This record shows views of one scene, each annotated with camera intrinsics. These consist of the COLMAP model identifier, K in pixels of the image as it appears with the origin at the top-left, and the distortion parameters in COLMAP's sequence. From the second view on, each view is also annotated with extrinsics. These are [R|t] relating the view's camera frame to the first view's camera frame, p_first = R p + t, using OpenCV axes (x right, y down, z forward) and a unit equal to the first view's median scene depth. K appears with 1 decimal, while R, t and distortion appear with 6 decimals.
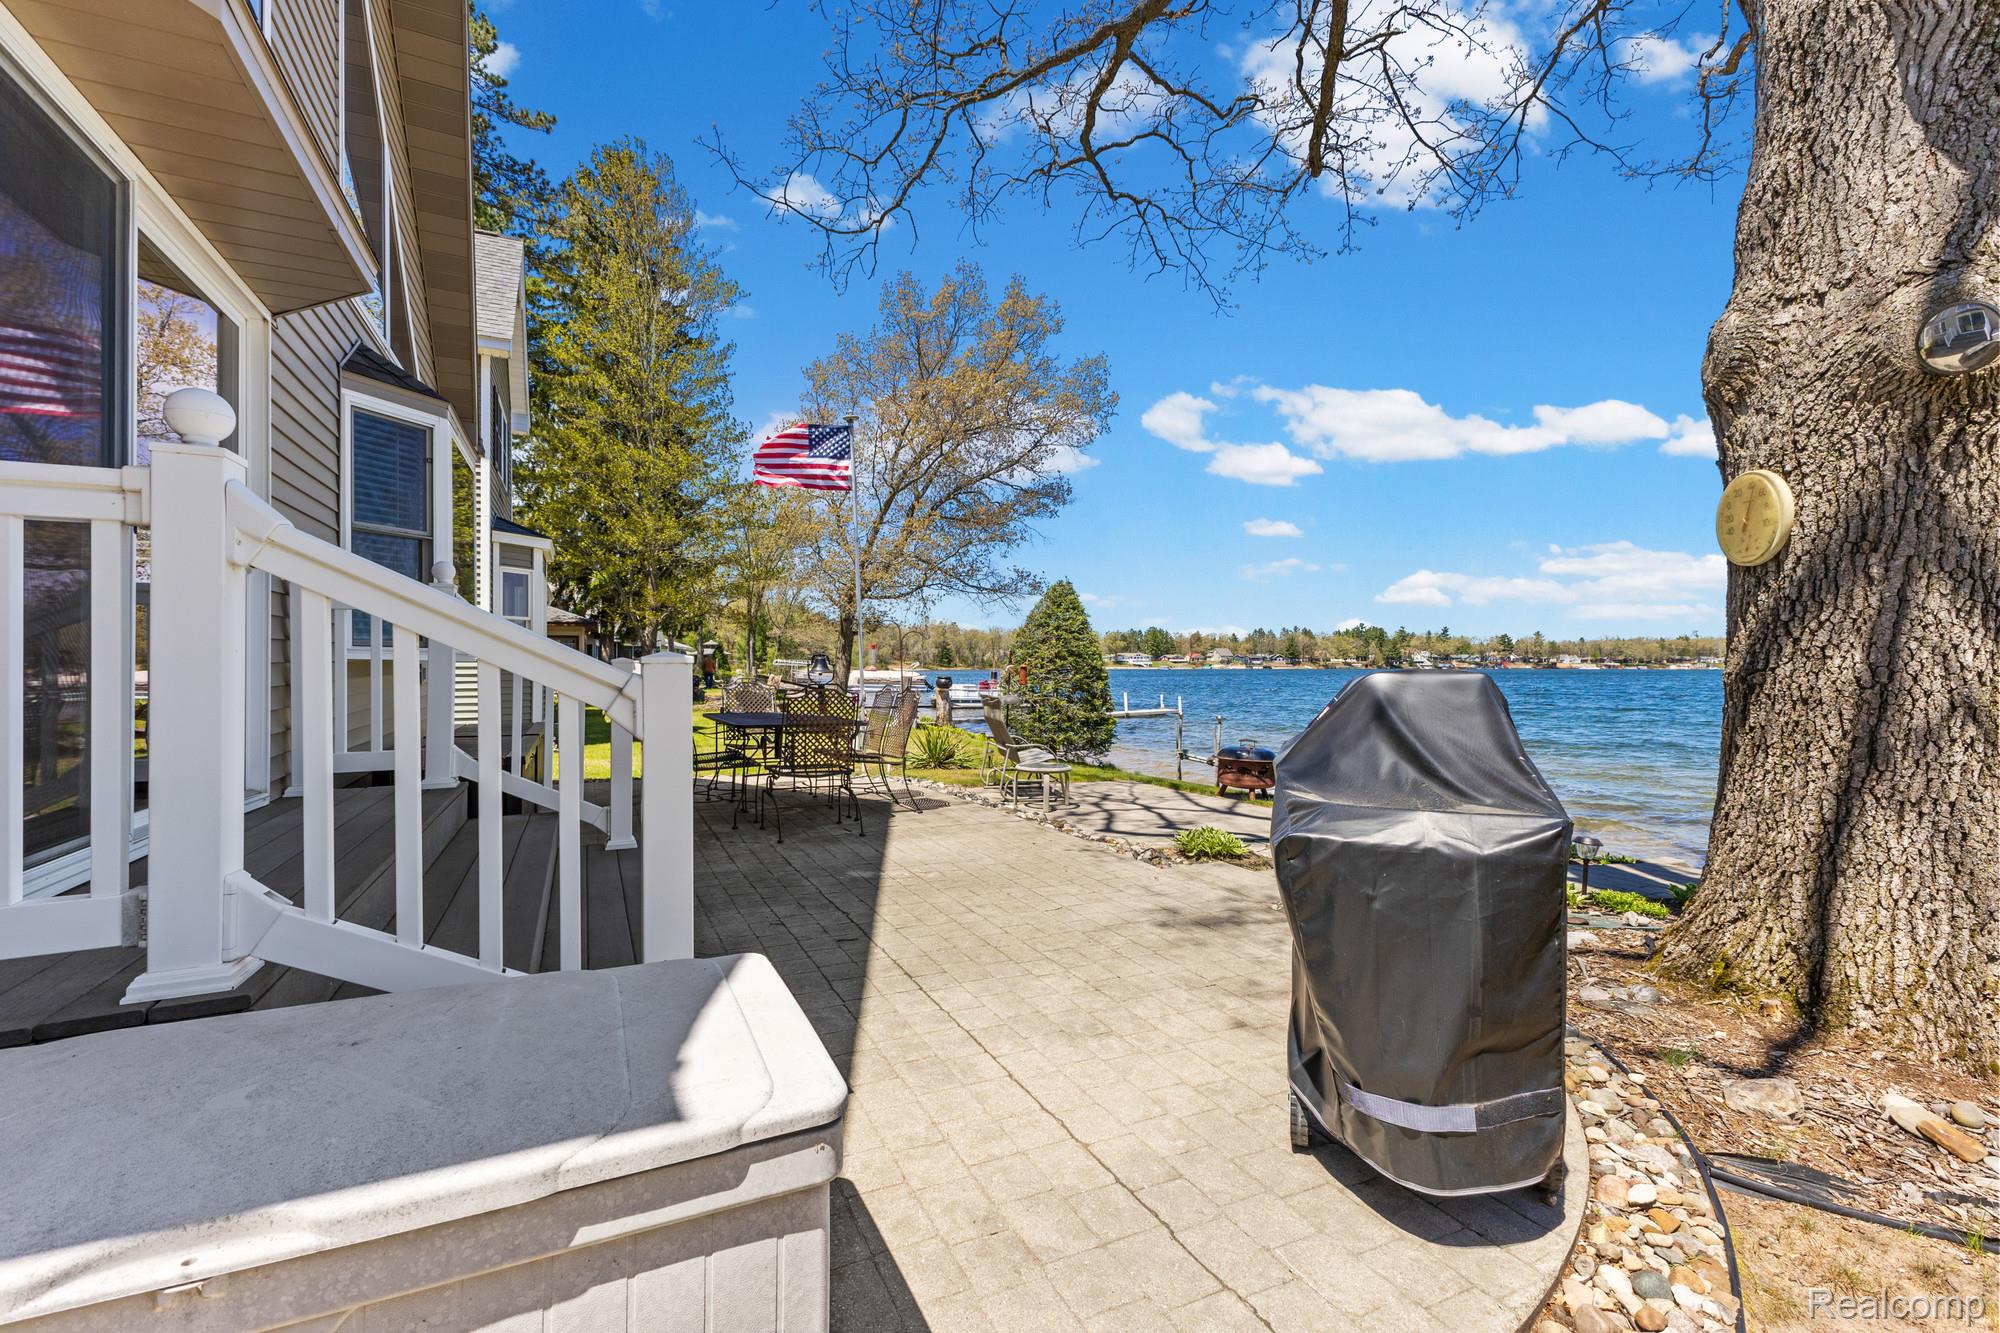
lens RADIAL K [[861.5, 0, 1001.2], [0, 861.5, 663.0], [0, 0, 1]] dist [0.005788, -0.000201]
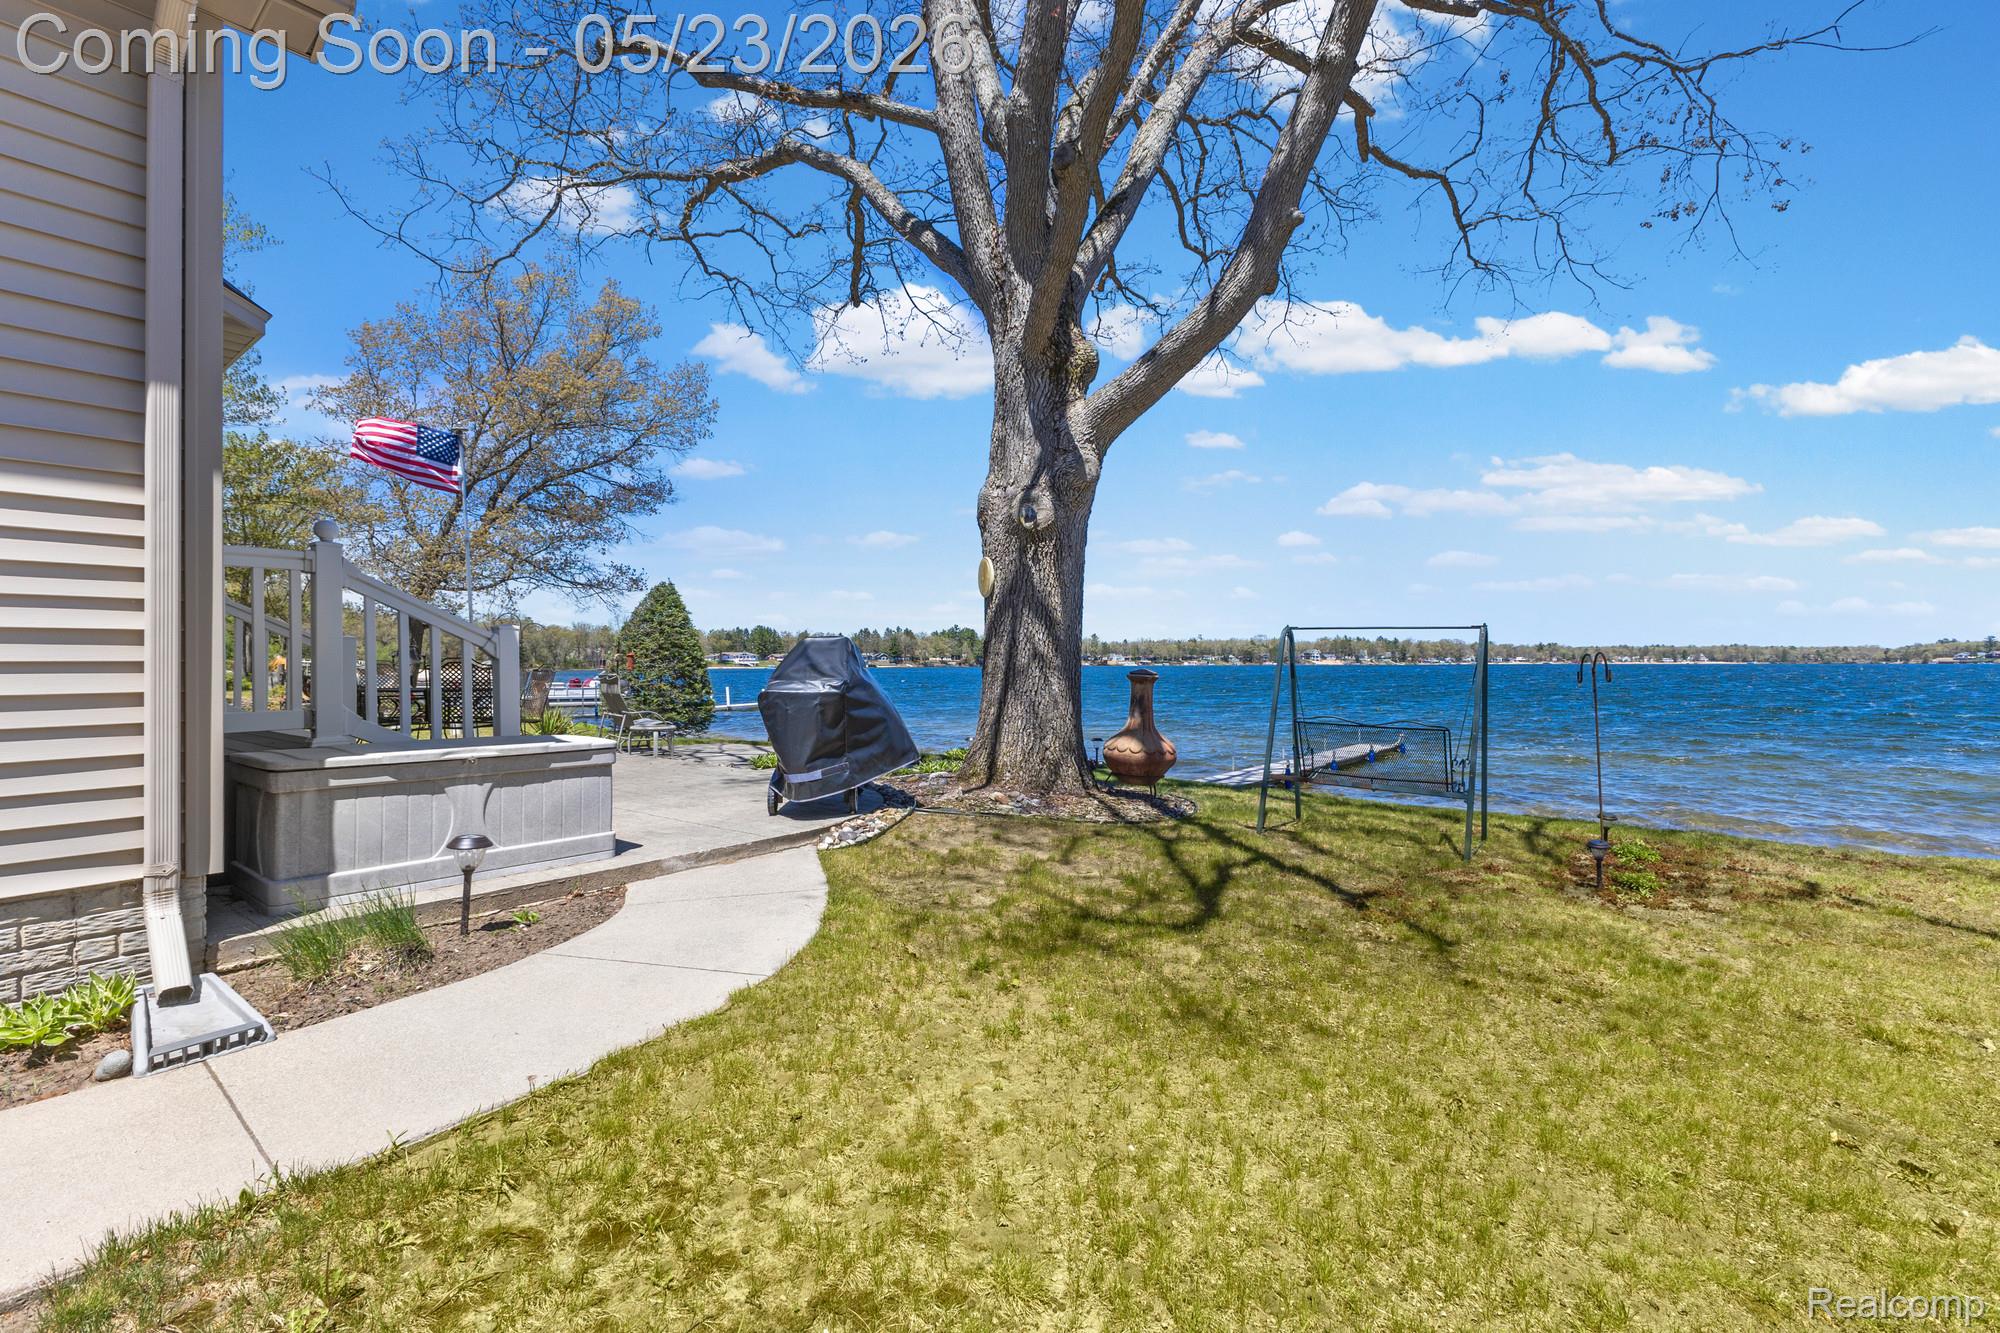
lens RADIAL K [[861.5, 0, 1001.2], [0, 861.5, 663.0], [0, 0, 1]] dist [0.005788, -0.000201]
pose [[0.901735, -0.005080, 0.432259, -0.010611], [0.004736, 0.999987, 0.001871, 0.006043], [-0.432263, 0.000360, 0.901747, -0.109837]]
